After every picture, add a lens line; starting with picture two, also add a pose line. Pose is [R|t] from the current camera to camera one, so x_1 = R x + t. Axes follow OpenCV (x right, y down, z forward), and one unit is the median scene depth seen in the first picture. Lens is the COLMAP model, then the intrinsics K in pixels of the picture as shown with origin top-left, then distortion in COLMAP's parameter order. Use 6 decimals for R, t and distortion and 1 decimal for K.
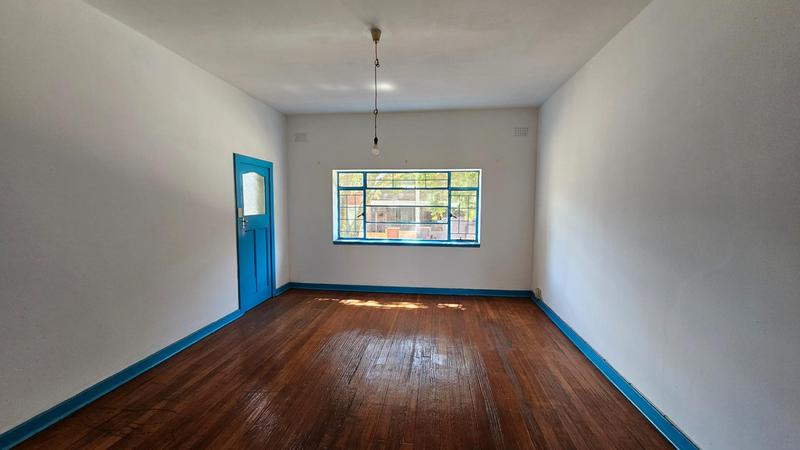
lens RADIAL K [[322.5, 0, 397.0], [0, 322.5, 225.5], [0, 0, 1]] dist [0.000777, 0.000159]
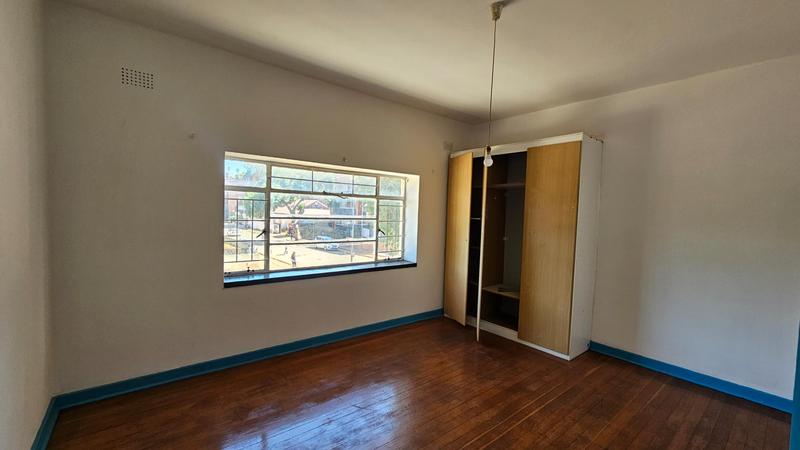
lens RADIAL K [[321.9, 0, 397.2], [0, 321.9, 227.6], [0, 0, 1]] dist [0.001831, 0.000805]
pose [[0.693304, -0.023593, 0.720259, -0.380133], [0.031603, 0.999498, 0.002320, -0.038572], [-0.719952, 0.021154, 0.693702, 0.413422]]
